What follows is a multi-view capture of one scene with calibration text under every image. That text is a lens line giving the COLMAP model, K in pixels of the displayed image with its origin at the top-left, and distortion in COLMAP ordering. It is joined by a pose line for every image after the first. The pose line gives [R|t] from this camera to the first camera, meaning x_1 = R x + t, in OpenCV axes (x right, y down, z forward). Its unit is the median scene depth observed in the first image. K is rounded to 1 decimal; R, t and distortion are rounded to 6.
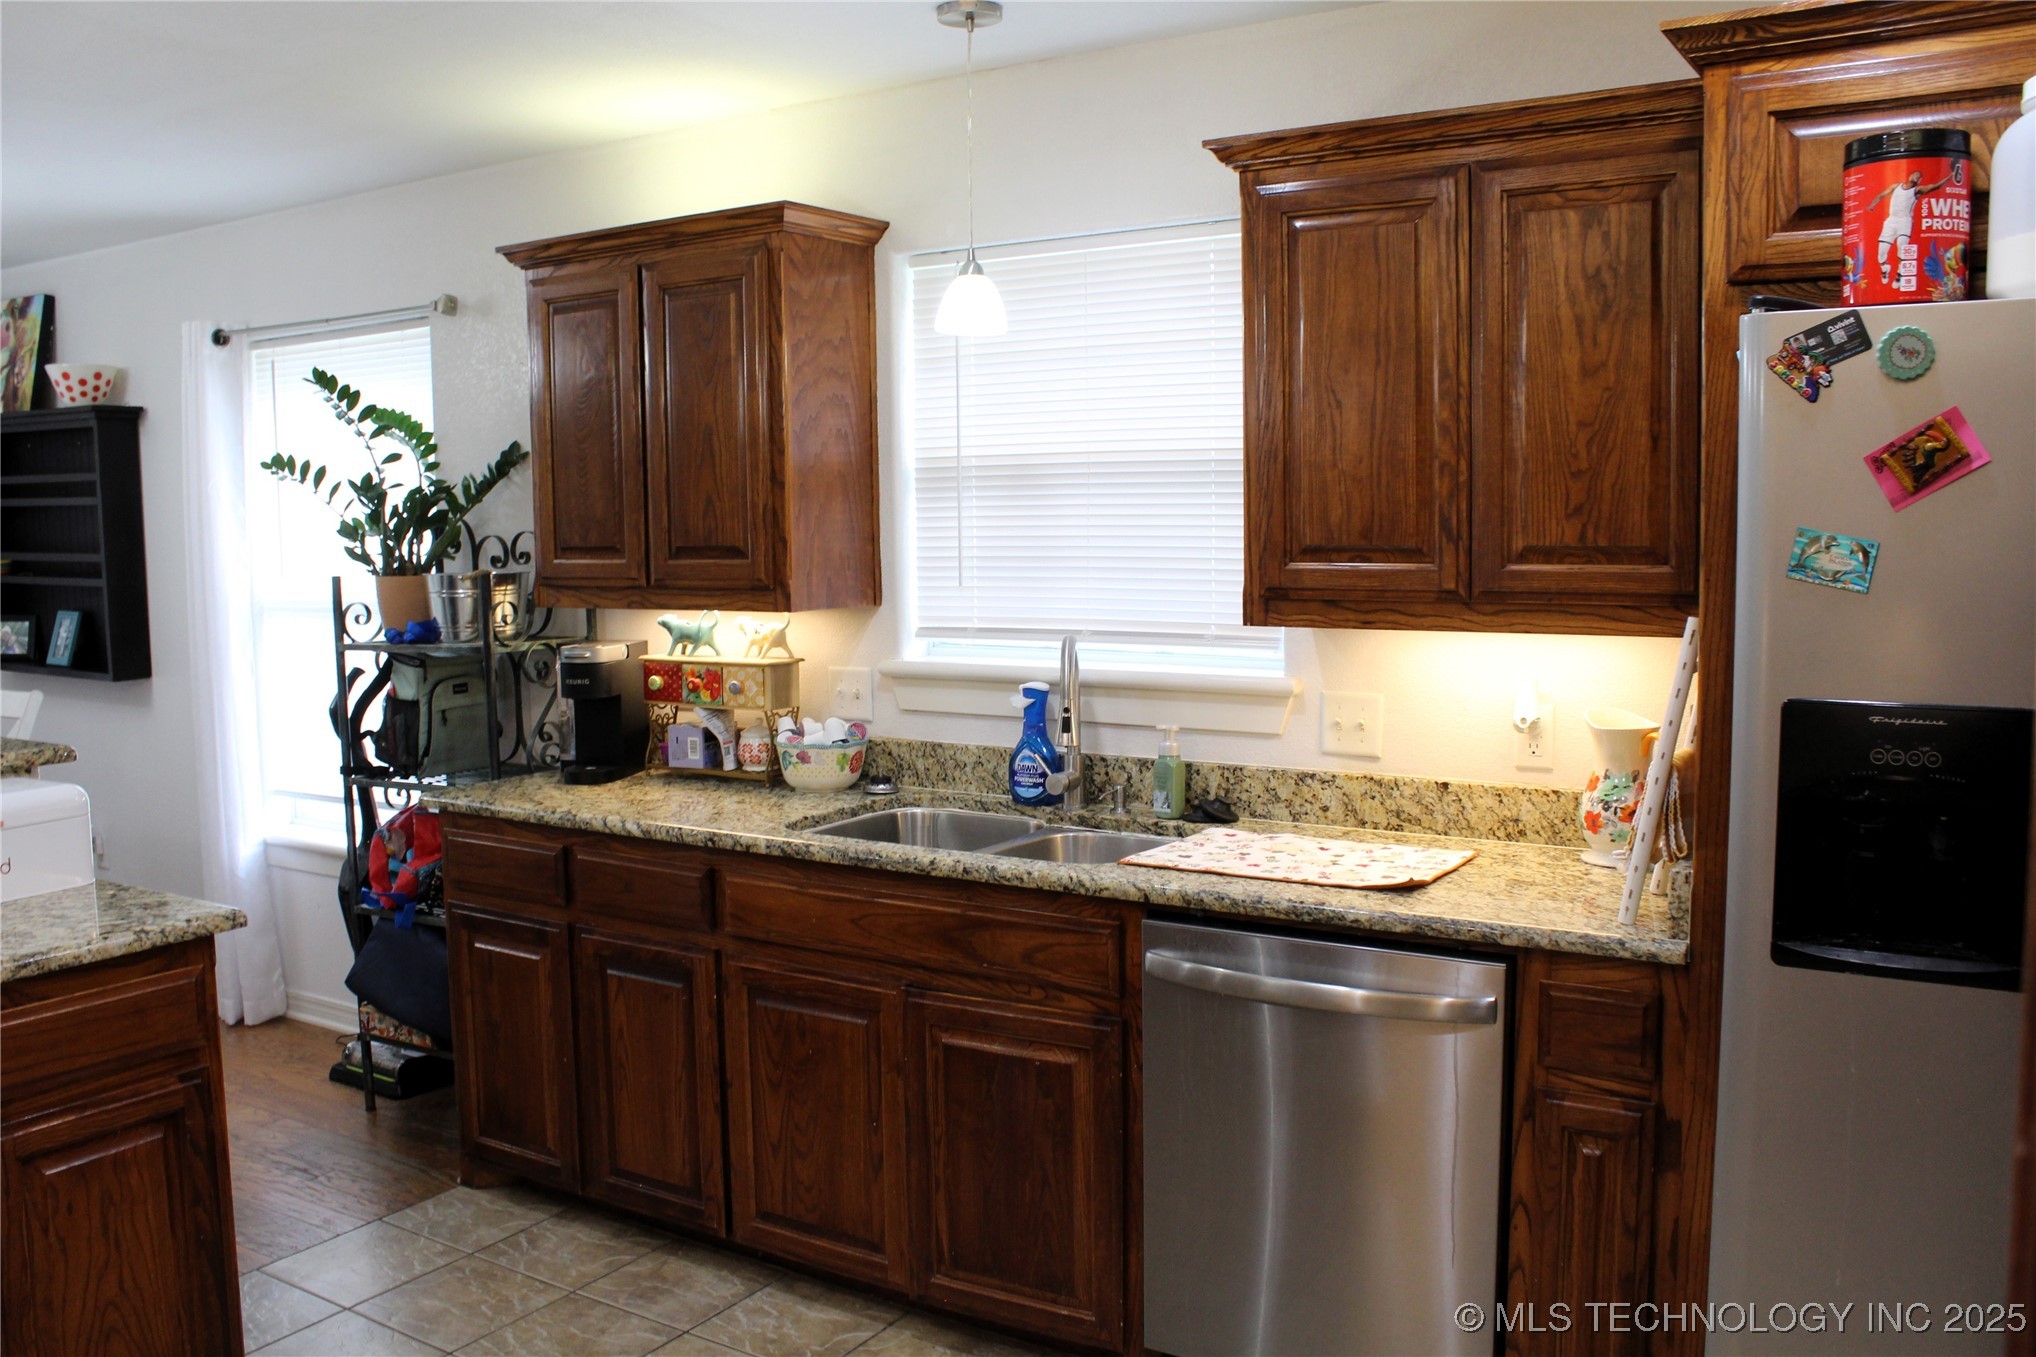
lens RADIAL K [[1706.5, 0, 1010.3], [0, 1706.5, 677.9], [0, 0, 1]] dist [-0.166159, 0.147632]
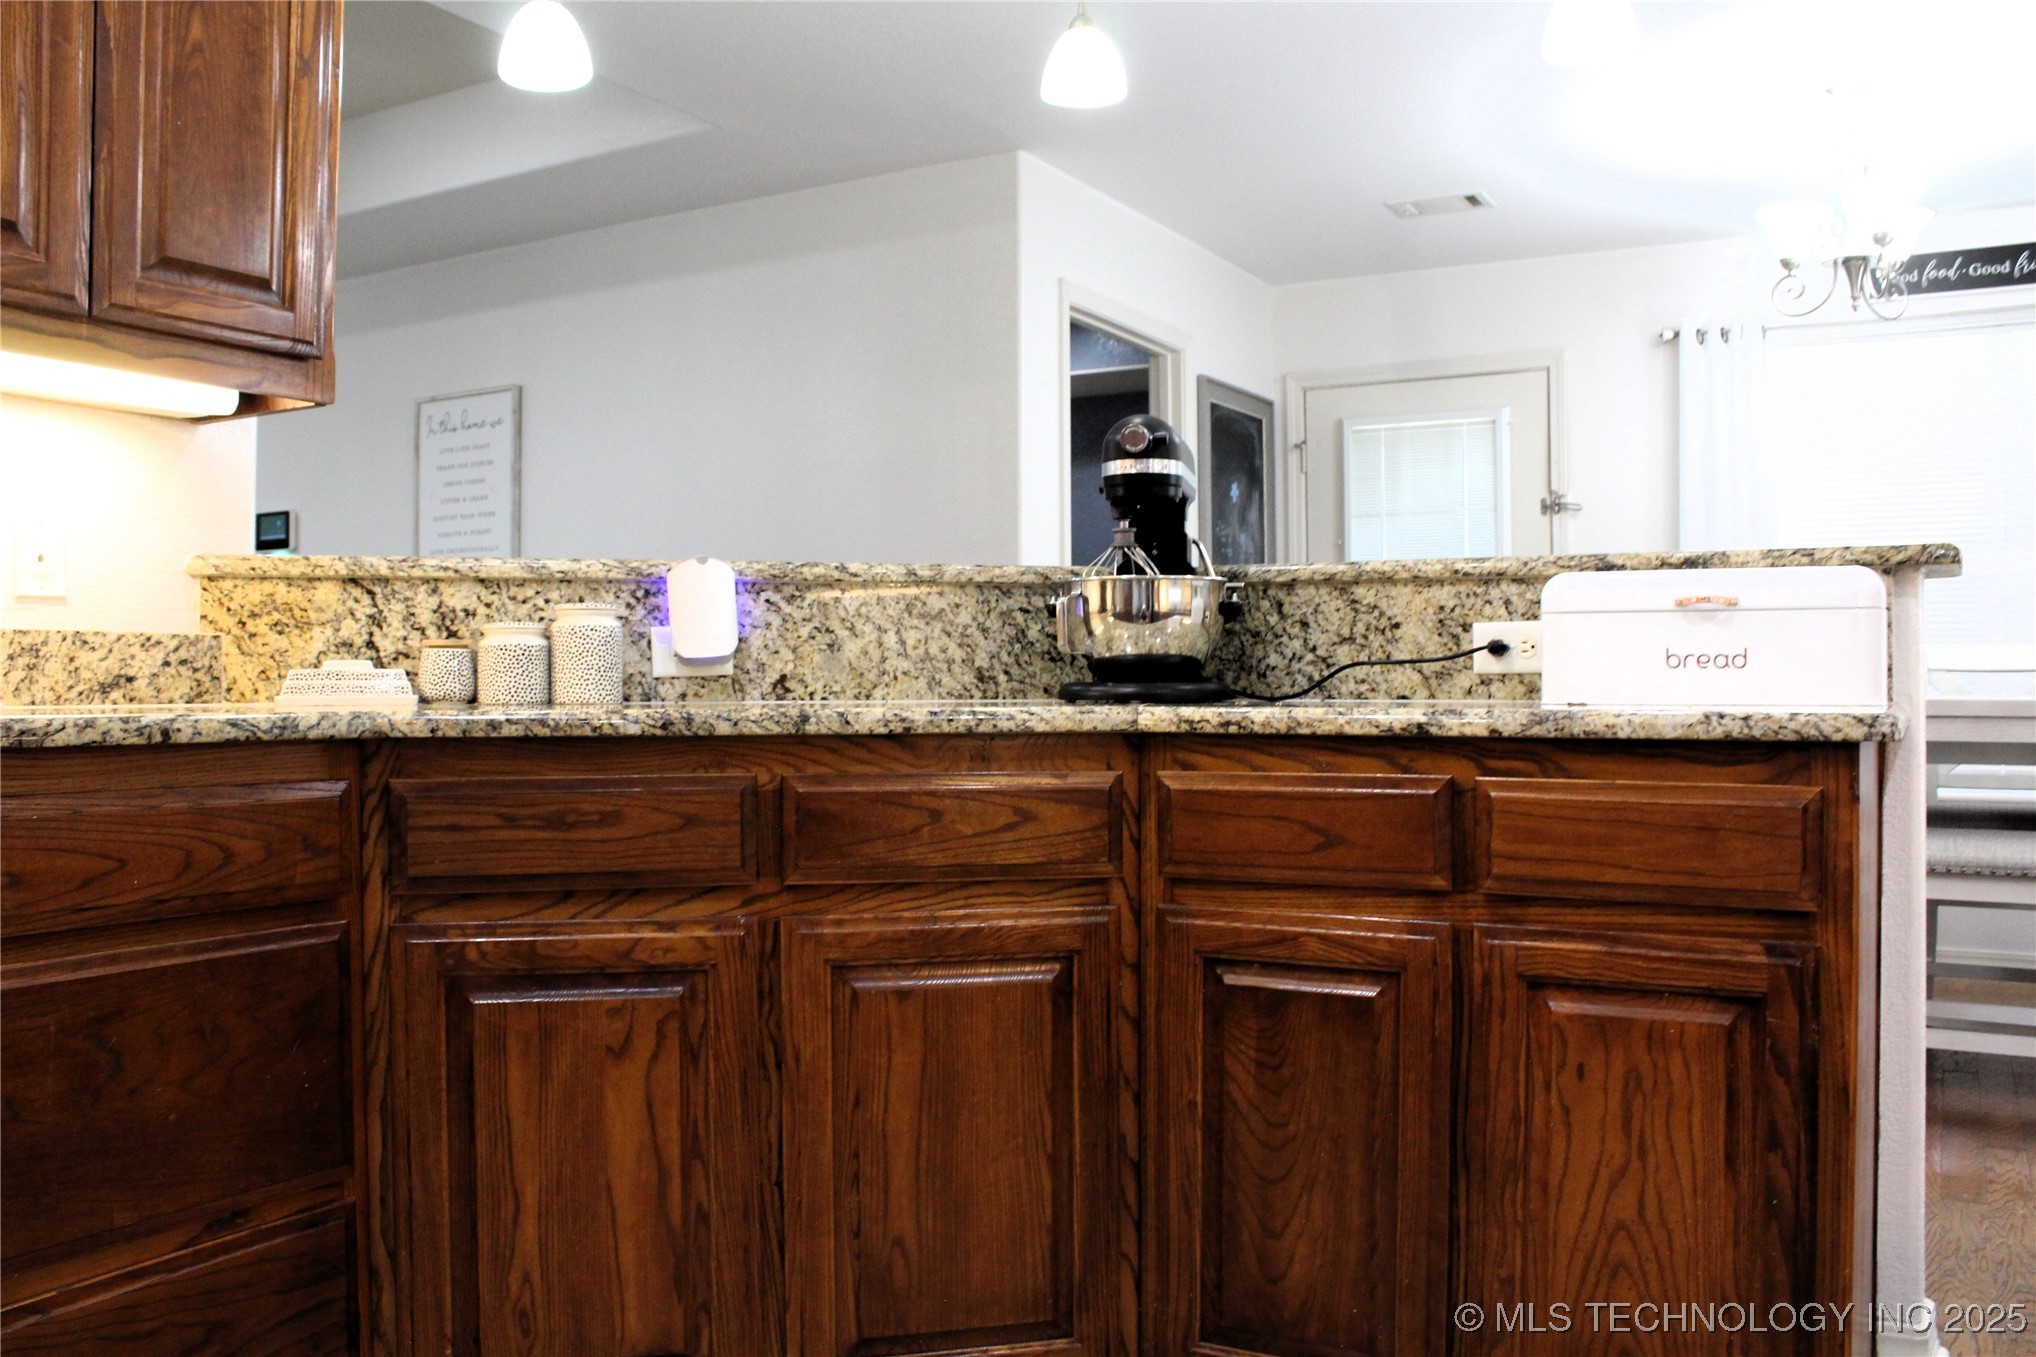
lens RADIAL K [[1706.5, 0, 982.6], [0, 1706.5, 678.8], [0, 0, 1]] dist [-0.166159, 0.147632]
pose [[0.055794, 0.009547, -0.998397, 0.122917], [-0.097266, 0.995250, 0.004081, 0.134611], [0.993693, 0.096882, 0.056458, 0.525133]]
